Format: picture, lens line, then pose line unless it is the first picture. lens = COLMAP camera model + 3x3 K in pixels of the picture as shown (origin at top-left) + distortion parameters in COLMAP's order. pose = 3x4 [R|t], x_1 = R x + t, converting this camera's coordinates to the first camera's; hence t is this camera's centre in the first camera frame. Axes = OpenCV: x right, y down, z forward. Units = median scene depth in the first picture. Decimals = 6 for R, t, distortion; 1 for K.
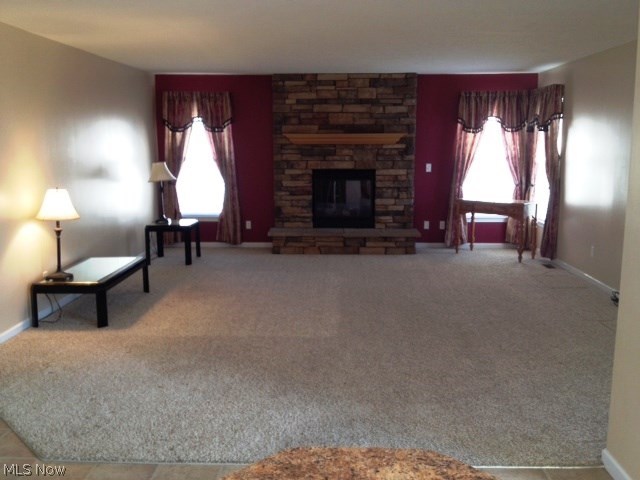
lens RADIAL K [[613.7, 0, 319.2], [0, 613.7, 244.4], [0, 0, 1]] dist [0.240434, -0.566378]
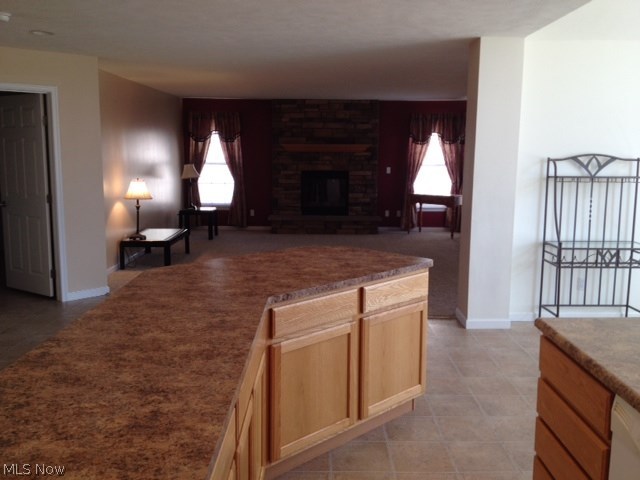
lens RADIAL K [[613.7, 0, 319.2], [0, 613.7, 244.4], [0, 0, 1]] dist [0.240434, -0.566378]
pose [[0.999628, 0.003811, 0.027009, -0.008059], [-0.003456, 0.999907, -0.013160, 0.054930], [-0.027056, 0.013062, 0.999549, -0.328423]]
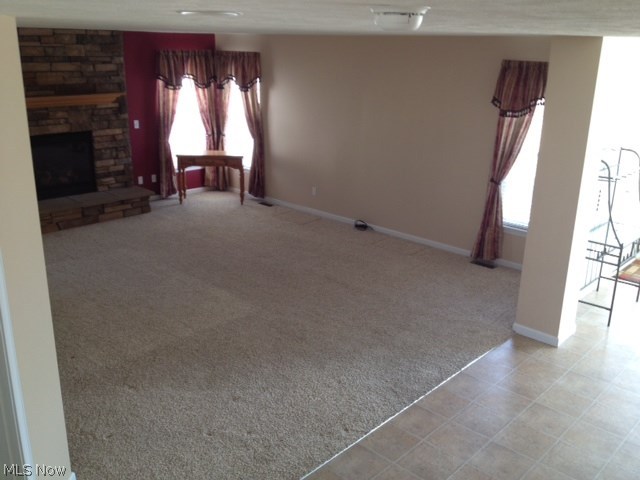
lens RADIAL K [[613.7, 0, 319.2], [0, 613.7, 244.4], [0, 0, 1]] dist [0.240434, -0.566378]
pose [[0.662722, -0.221378, 0.715396, -0.411766], [0.103083, 0.973180, 0.205656, -0.115087], [-0.741737, -0.062548, 0.667768, 0.083010]]
